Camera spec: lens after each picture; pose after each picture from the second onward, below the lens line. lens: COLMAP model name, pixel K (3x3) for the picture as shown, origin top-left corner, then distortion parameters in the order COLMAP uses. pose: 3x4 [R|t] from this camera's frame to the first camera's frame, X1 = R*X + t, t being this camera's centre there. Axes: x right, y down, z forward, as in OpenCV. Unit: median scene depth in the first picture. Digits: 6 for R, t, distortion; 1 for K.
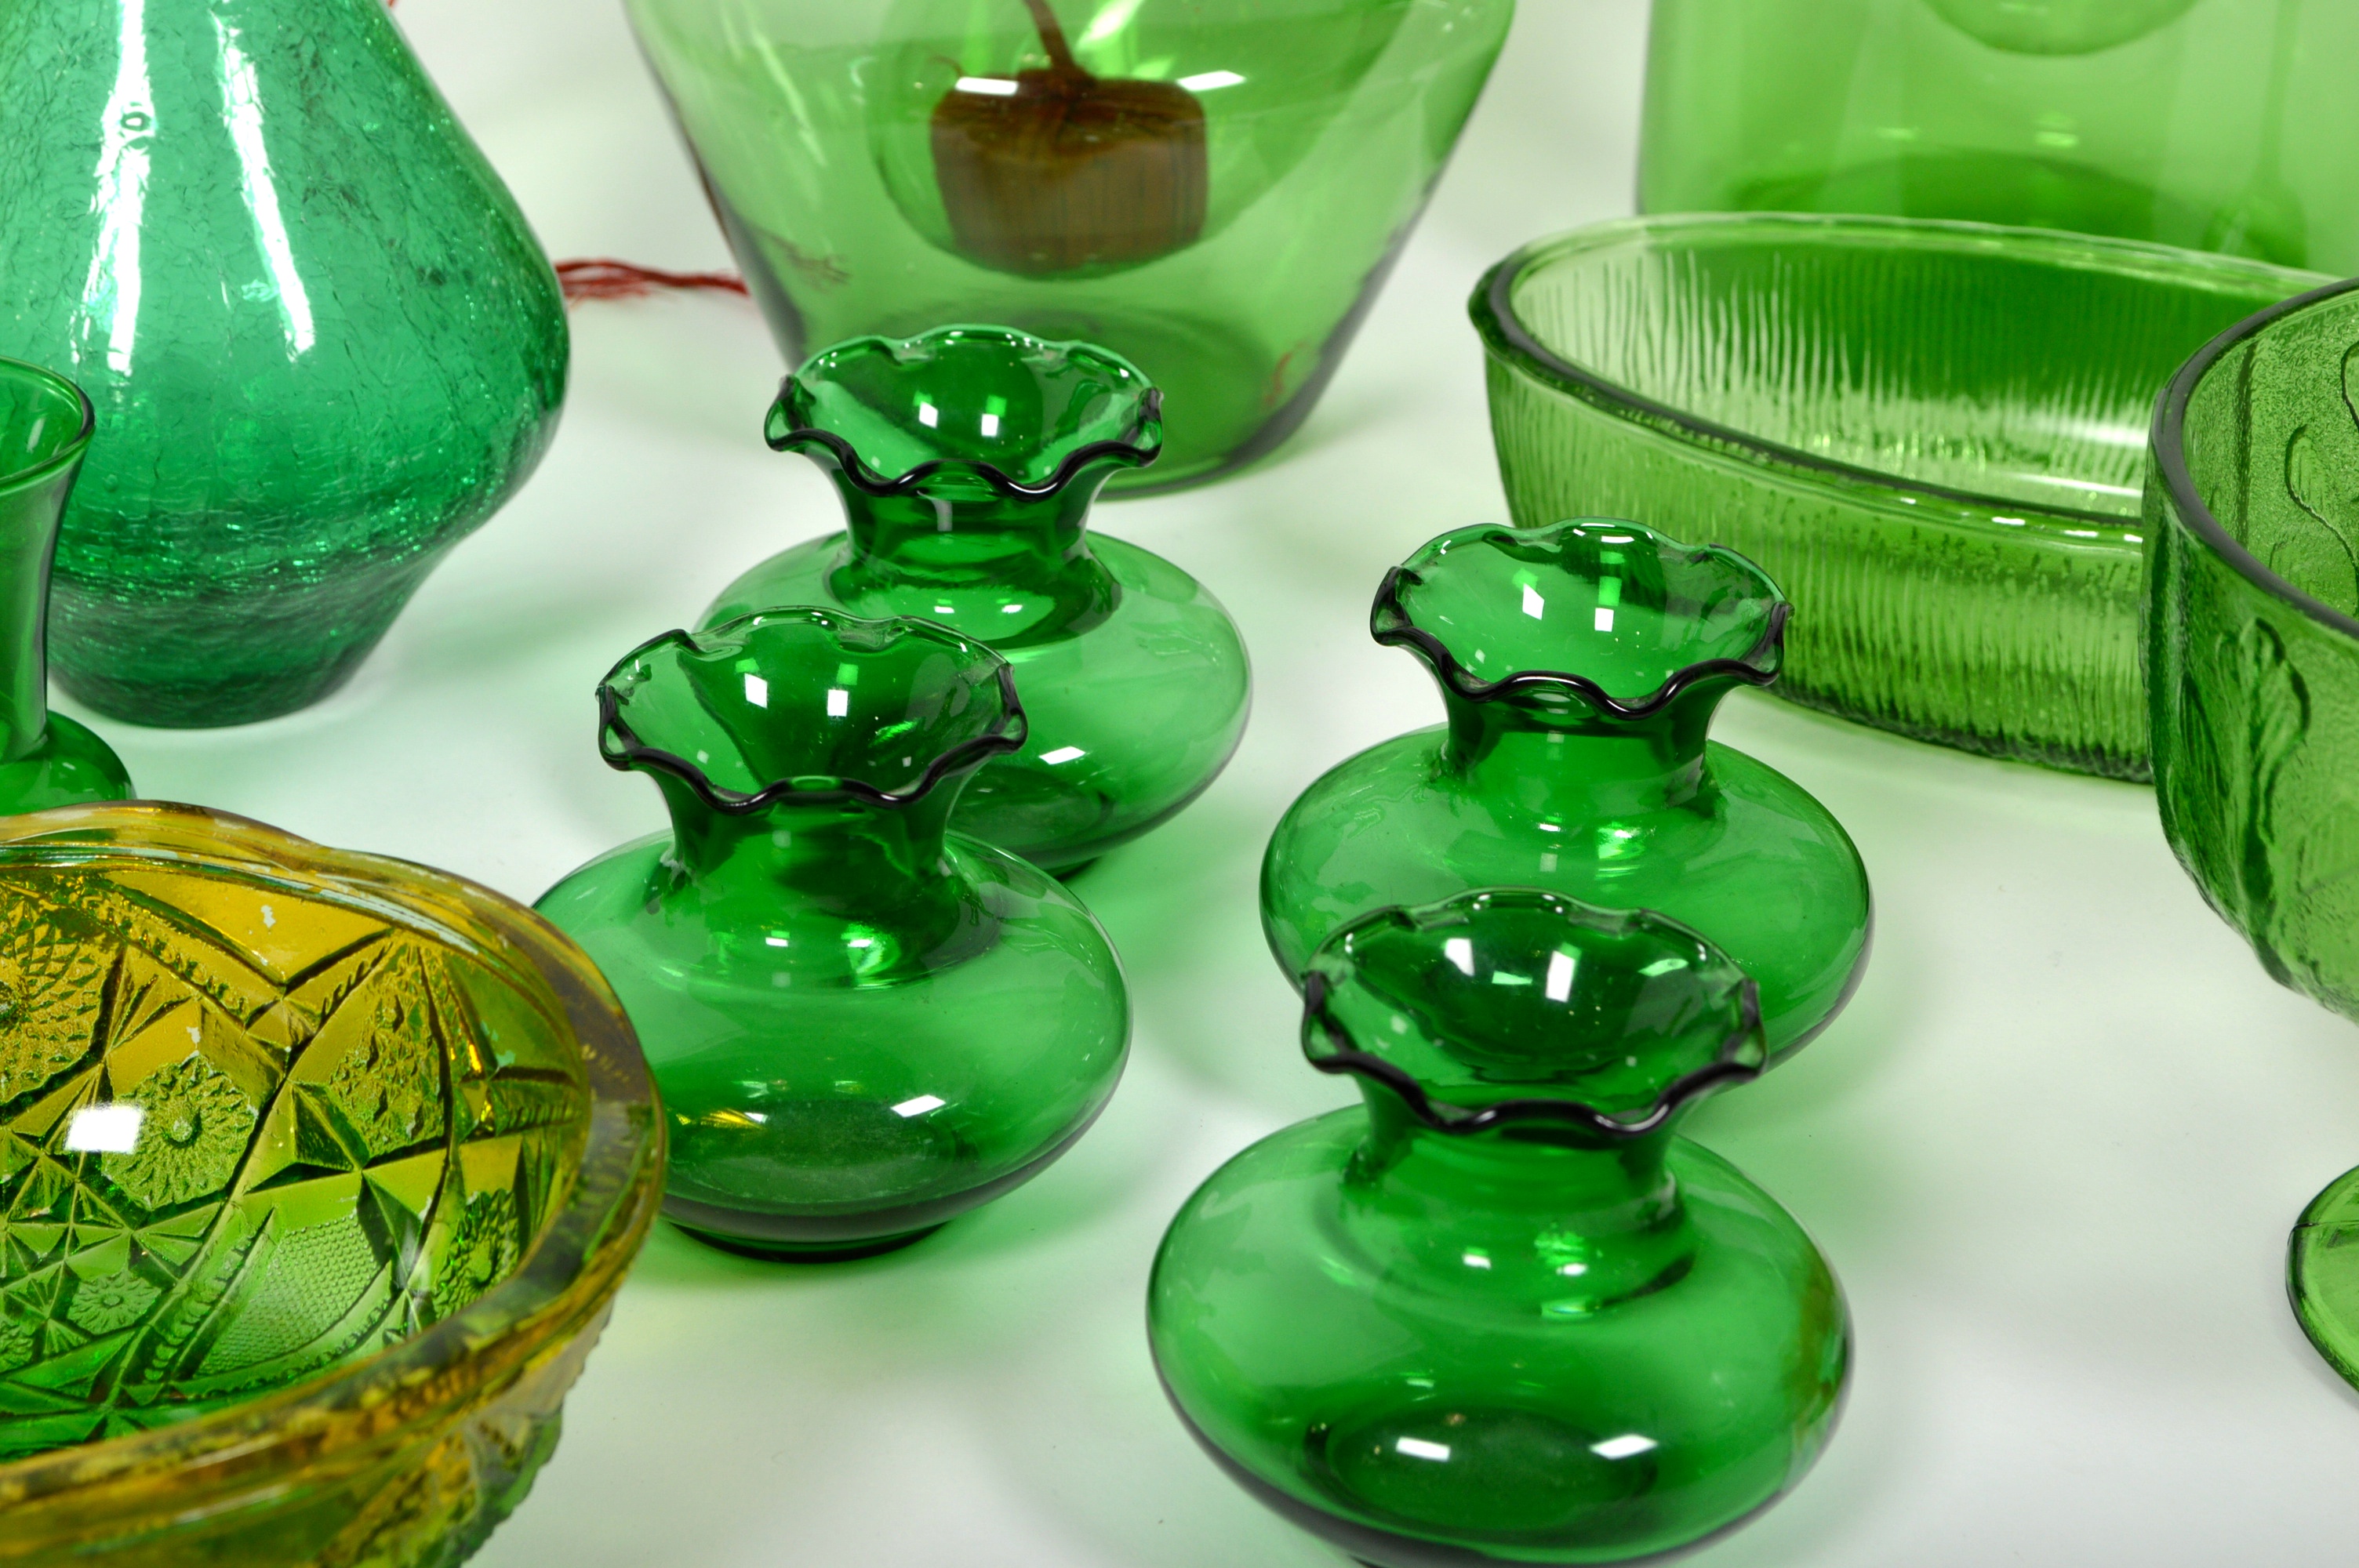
lens RADIAL K [[5627.7, 0, 1179.5], [0, 5627.7, 784.0], [0, 0, 1]] dist [0.027239, 0.428583]
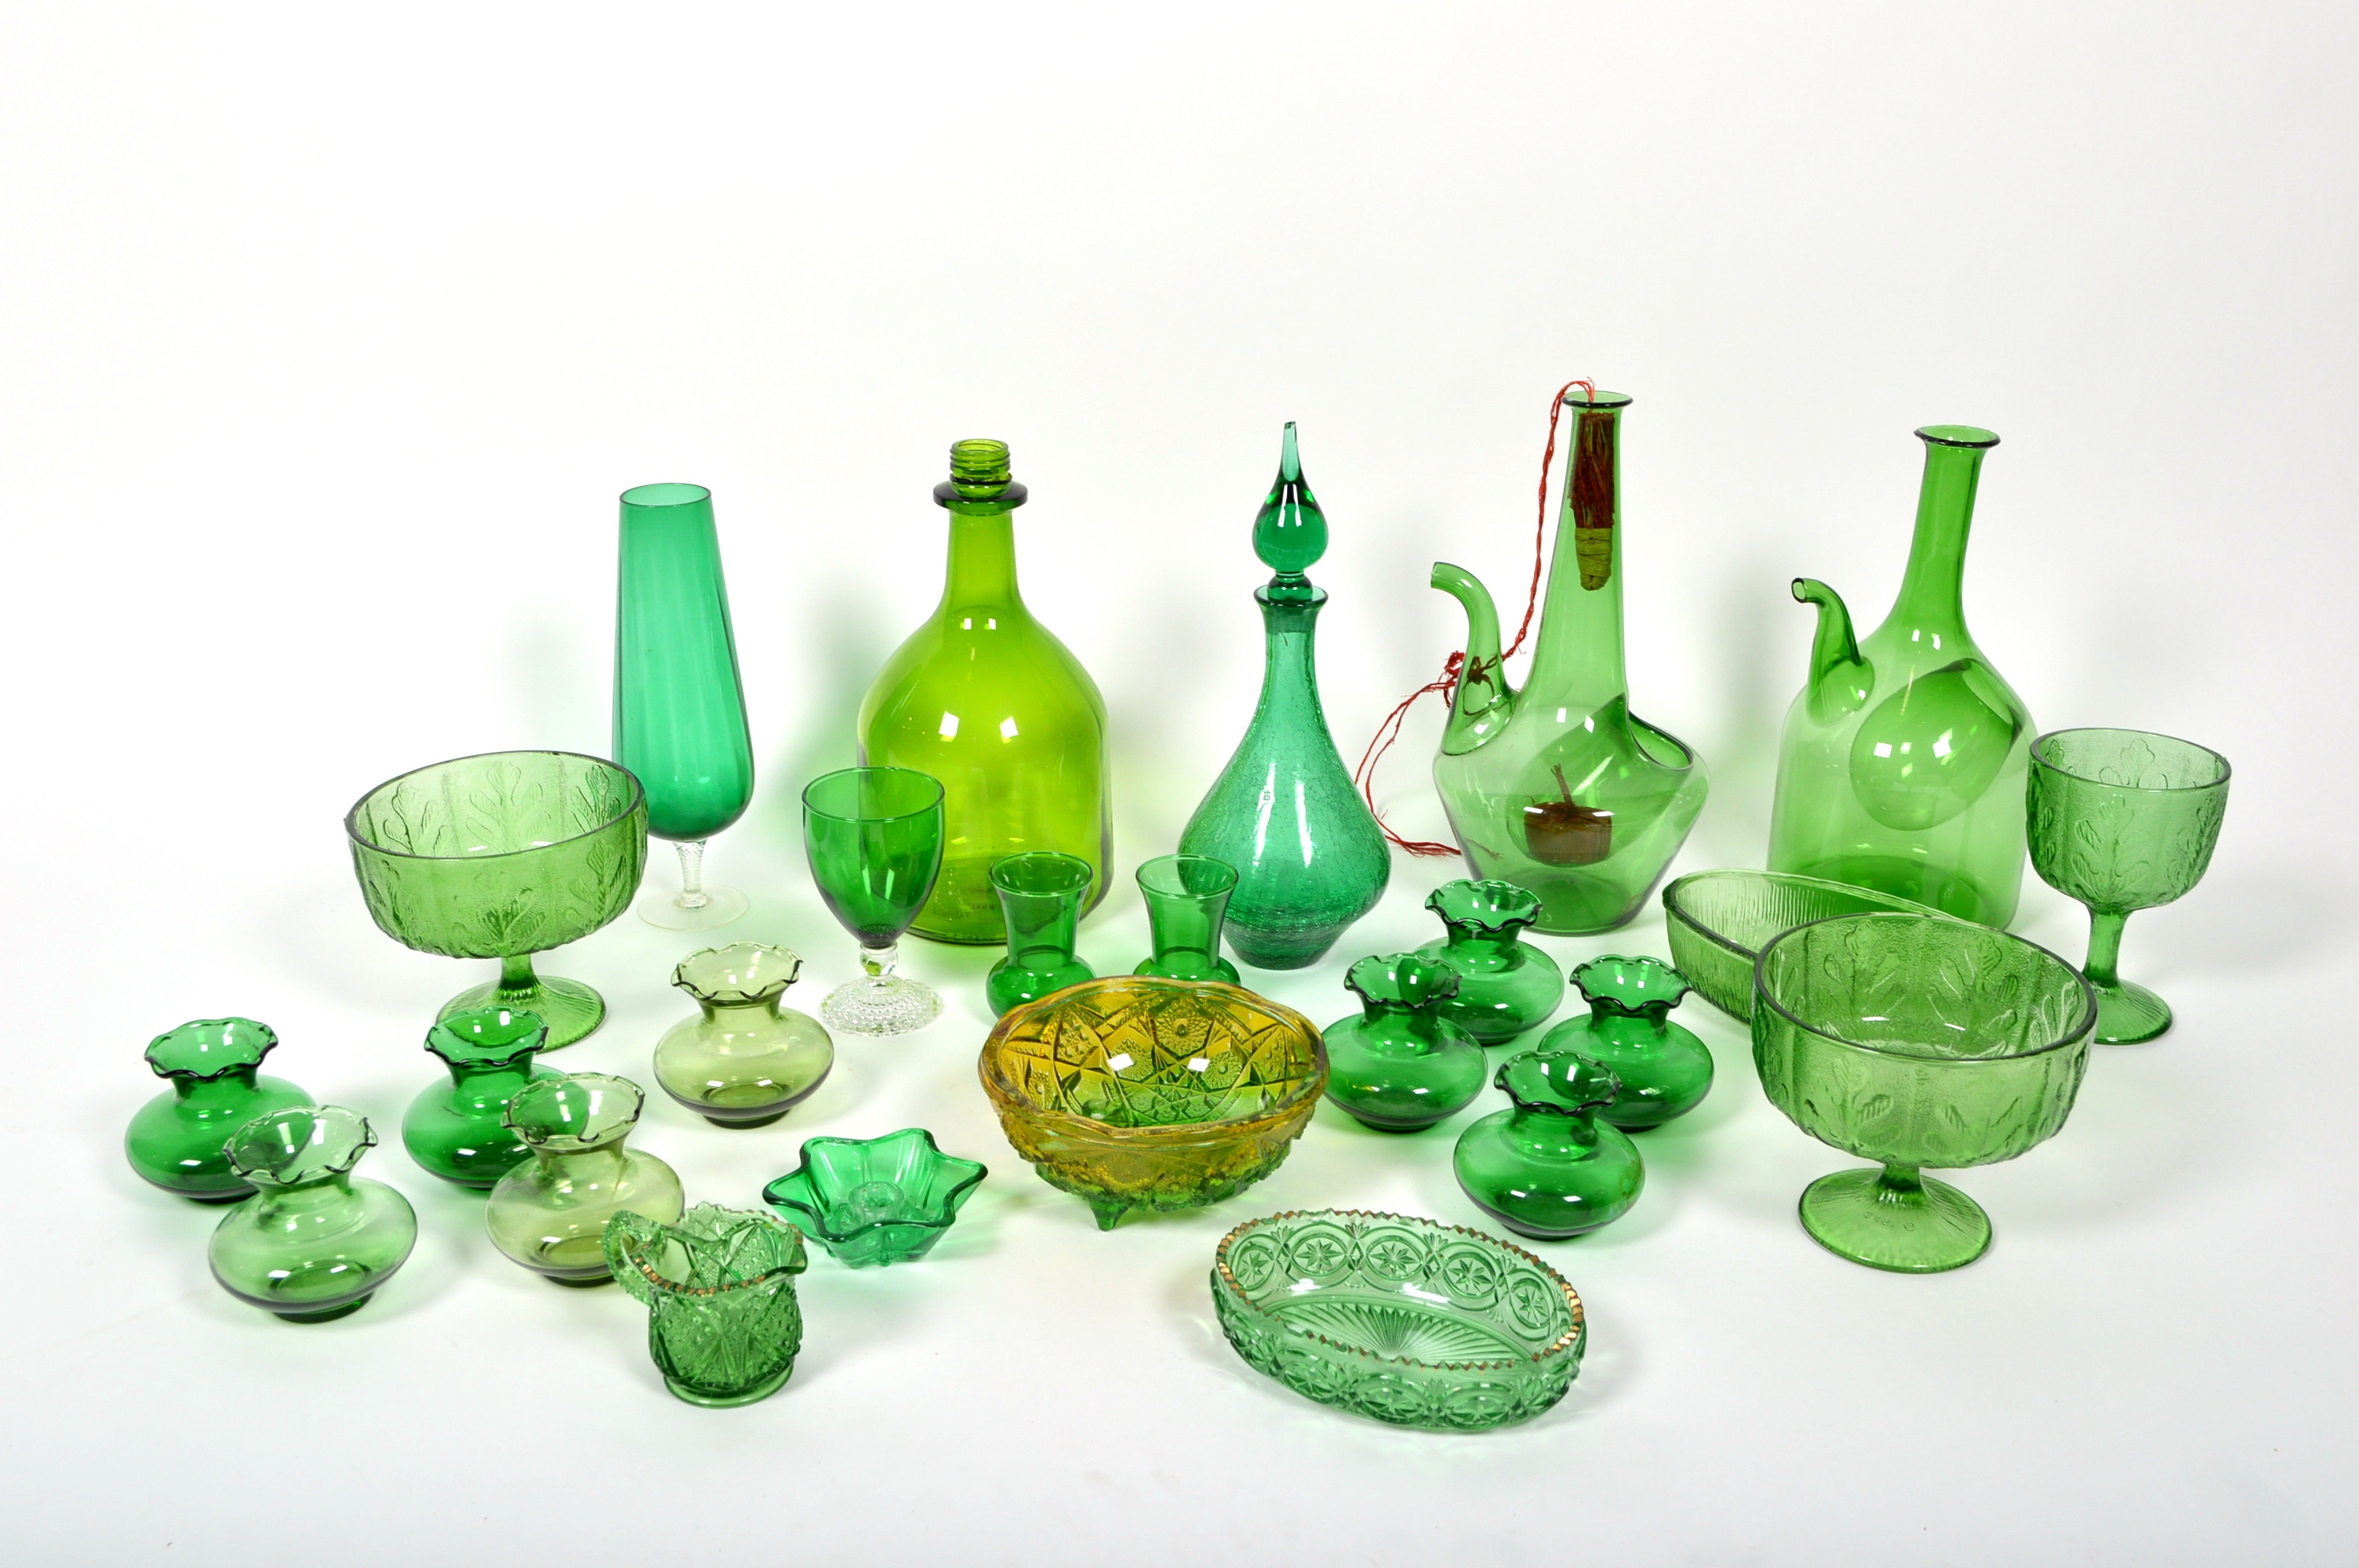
lens RADIAL K [[2749.2, 0, 1179.5], [0, 2749.2, 784.0], [0, 0, 1]] dist [-0.014175, -0.023093]
pose [[0.954275, 0.104754, -0.279974, 0.259401], [-0.129300, 0.989087, -0.070636, 0.004512], [0.269519, 0.103607, 0.957405, -0.710935]]
